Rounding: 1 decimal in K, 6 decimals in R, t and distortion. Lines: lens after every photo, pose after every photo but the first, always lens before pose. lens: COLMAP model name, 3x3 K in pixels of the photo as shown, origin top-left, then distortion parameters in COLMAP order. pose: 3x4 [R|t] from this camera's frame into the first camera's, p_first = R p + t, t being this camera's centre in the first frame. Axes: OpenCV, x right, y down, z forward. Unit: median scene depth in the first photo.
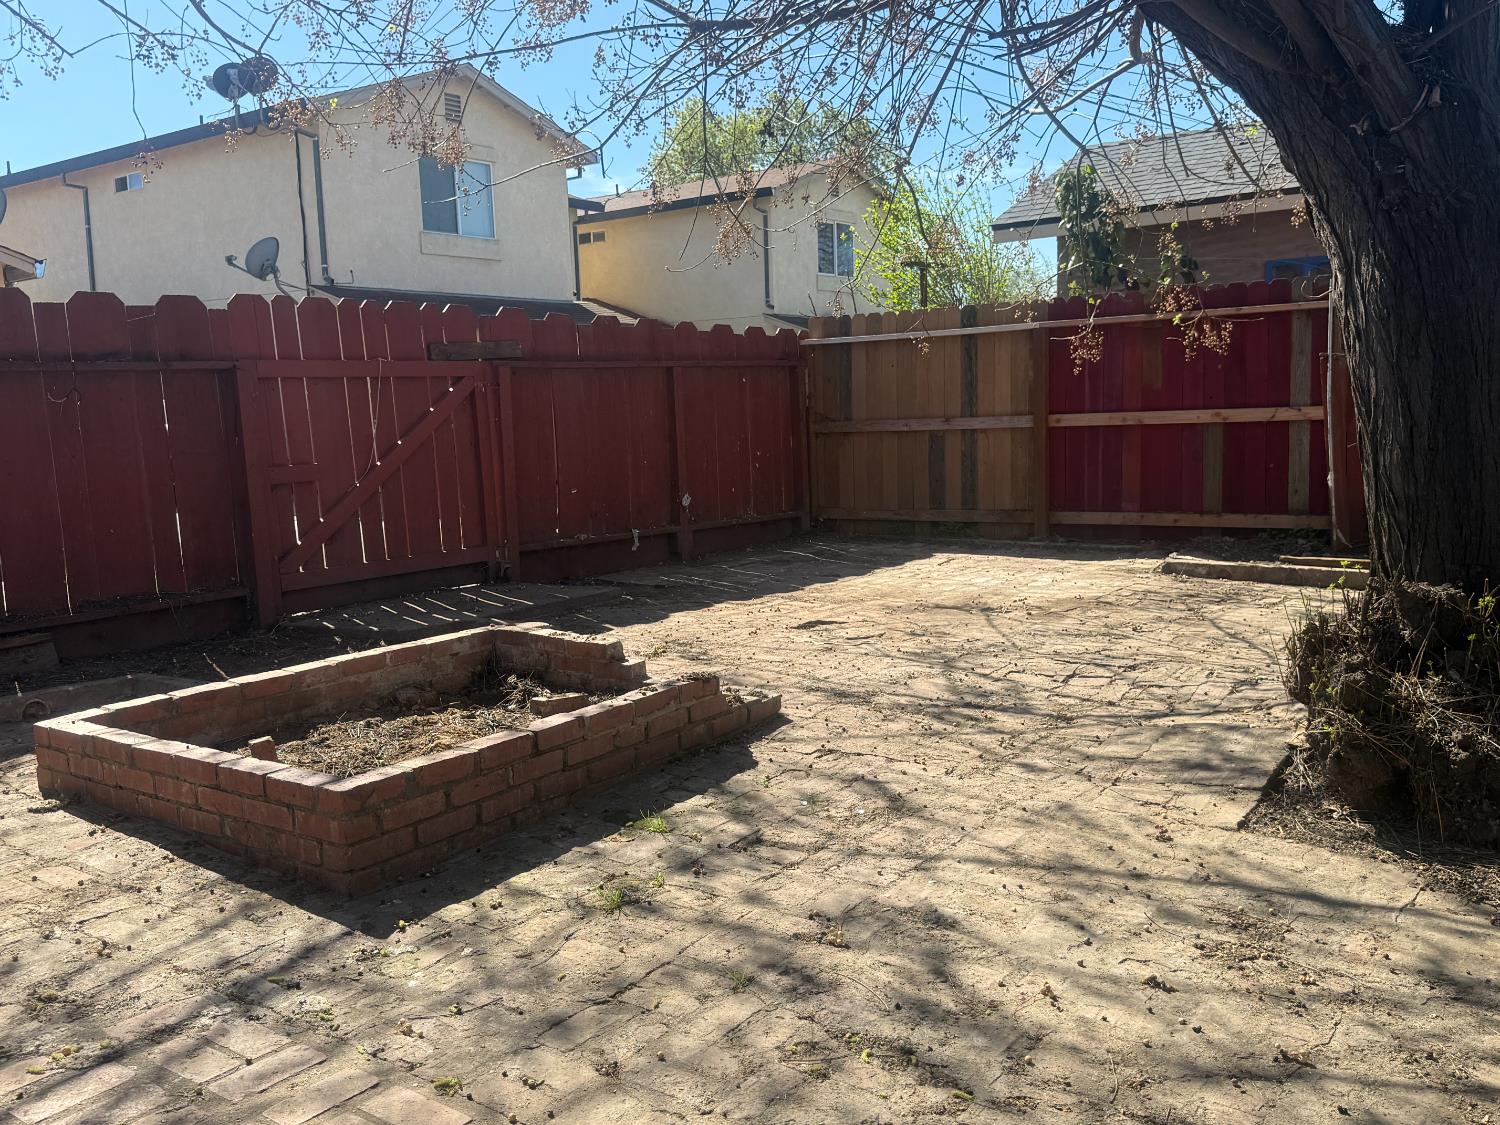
lens RADIAL K [[1333.9, 0, 750.0], [0, 1333.9, 562.5], [0, 0, 1]] dist [0.138360, -0.328107]
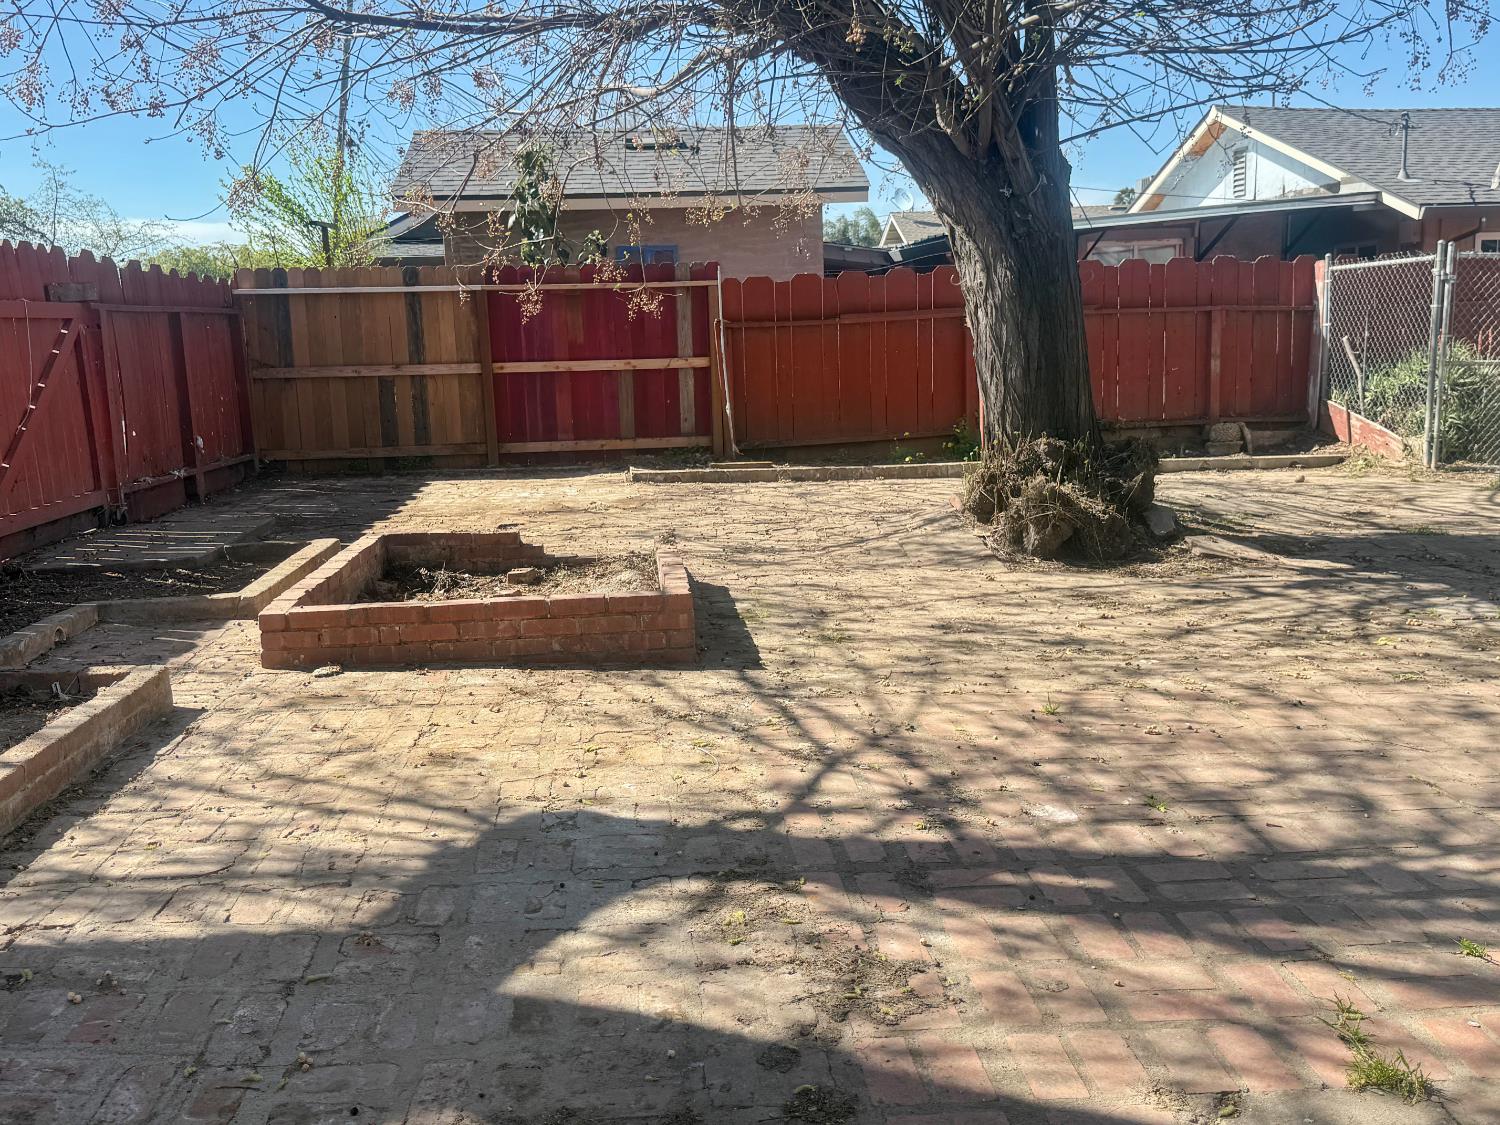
lens RADIAL K [[1333.9, 0, 750.0], [0, 1333.9, 562.5], [0, 0, 1]] dist [0.138360, -0.328107]
pose [[0.747023, -0.095908, 0.657843, -0.461654], [0.078831, 0.995337, 0.055594, 0.021857], [-0.660107, 0.010328, 0.751100, -0.063277]]
